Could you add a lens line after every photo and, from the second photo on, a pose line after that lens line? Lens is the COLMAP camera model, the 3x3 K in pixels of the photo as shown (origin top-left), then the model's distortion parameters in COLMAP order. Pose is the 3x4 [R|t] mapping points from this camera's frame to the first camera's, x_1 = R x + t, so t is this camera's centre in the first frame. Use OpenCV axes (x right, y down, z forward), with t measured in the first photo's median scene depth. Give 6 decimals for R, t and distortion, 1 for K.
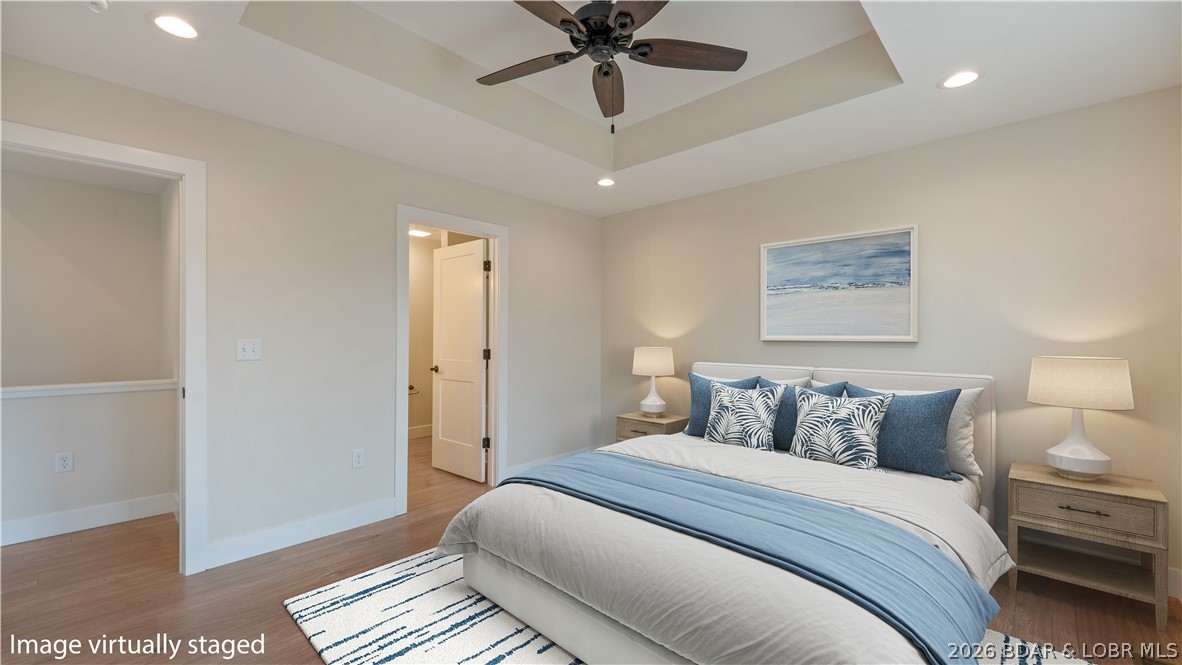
lens RADIAL K [[478.1, 0, 582.3], [0, 478.1, 327.1], [0, 0, 1]] dist [0.000088, -0.000657]
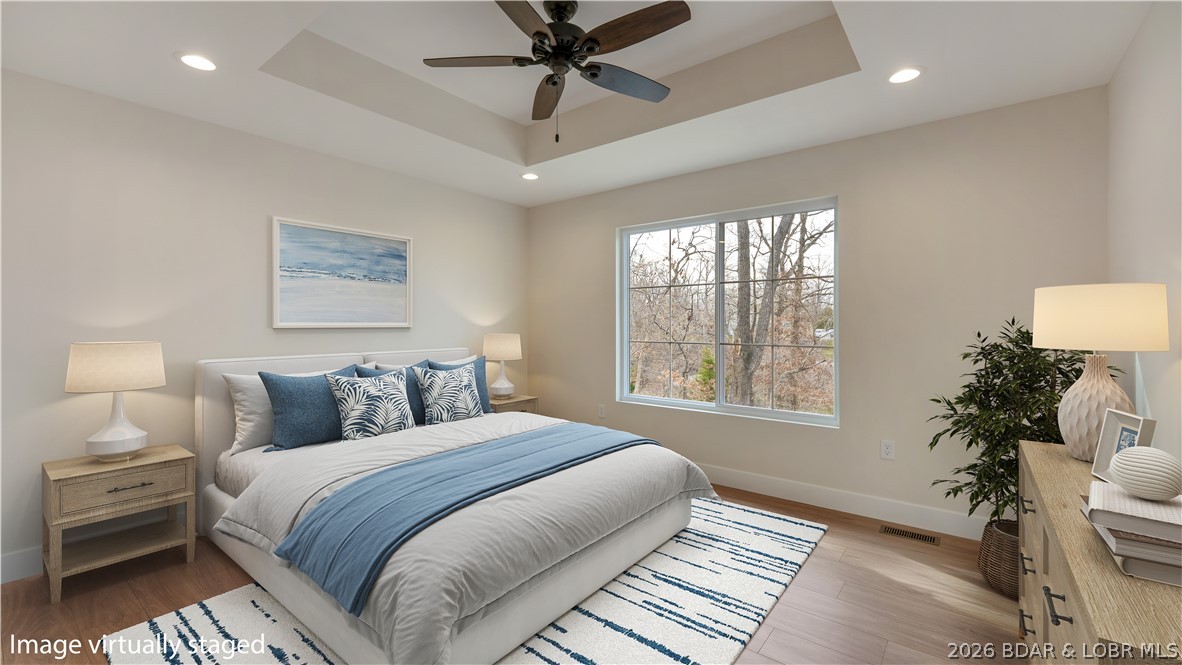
lens RADIAL K [[478.1, 0, 586.9], [0, 478.1, 331.7], [0, 0, 1]] dist [0.000088, -0.000657]
pose [[-0.083460, -0.017943, 0.996350, -0.614179], [-0.018834, 0.999688, 0.016425, 0.011548], [-0.996333, -0.017394, -0.083772, 0.585822]]
